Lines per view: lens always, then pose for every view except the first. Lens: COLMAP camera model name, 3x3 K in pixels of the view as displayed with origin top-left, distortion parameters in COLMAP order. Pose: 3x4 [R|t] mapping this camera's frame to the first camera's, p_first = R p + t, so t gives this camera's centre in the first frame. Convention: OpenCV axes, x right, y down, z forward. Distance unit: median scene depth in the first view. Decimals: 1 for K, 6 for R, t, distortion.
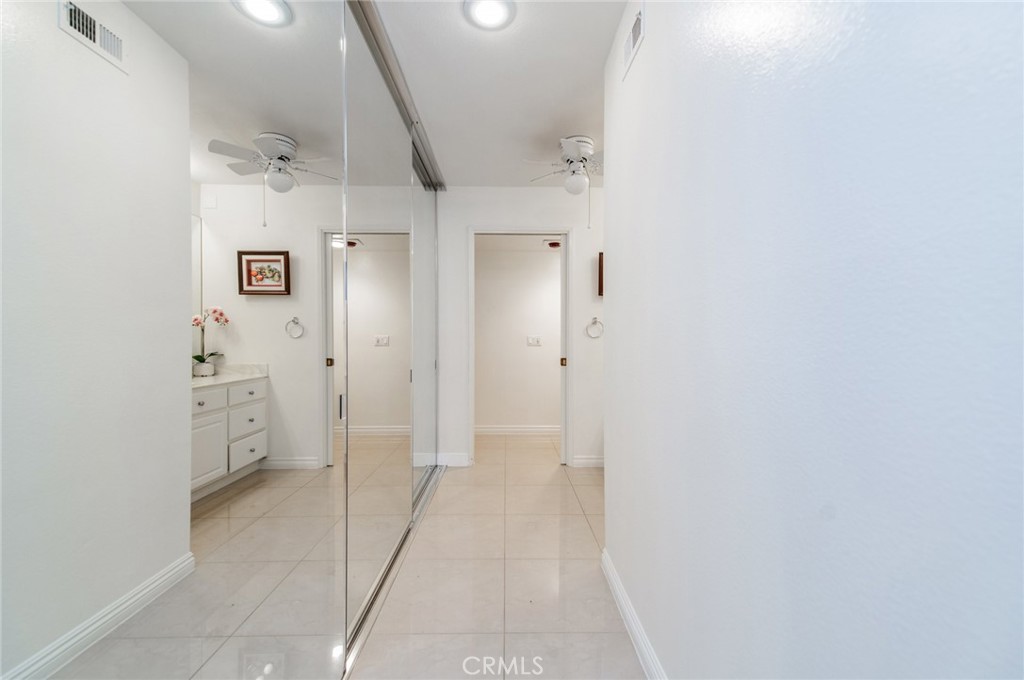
lens RADIAL K [[403.0, 0, 515.2], [0, 403.0, 345.9], [0, 0, 1]] dist [0.014631, -0.004012]
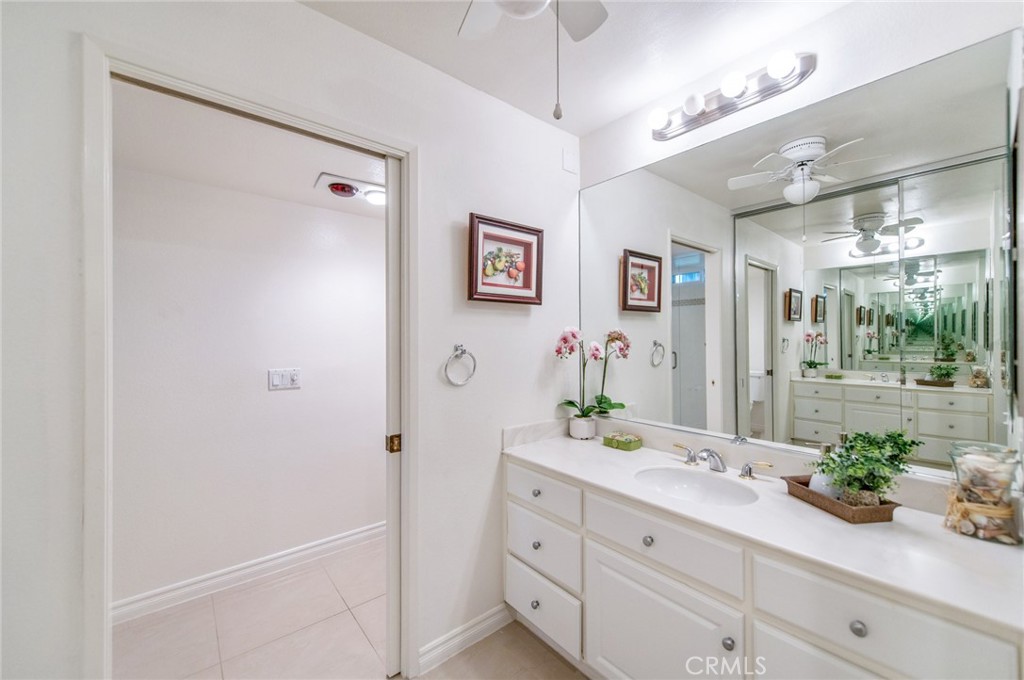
lens RADIAL K [[403.0, 0, 512.6], [0, 403.0, 341.1], [0, 0, 1]] dist [0.014631, -0.004012]
pose [[0.785005, -0.002329, 0.619485, -0.053924], [0.011119, 0.999885, -0.010331, -0.067704], [-0.619389, 0.014998, 0.784941, 0.573048]]
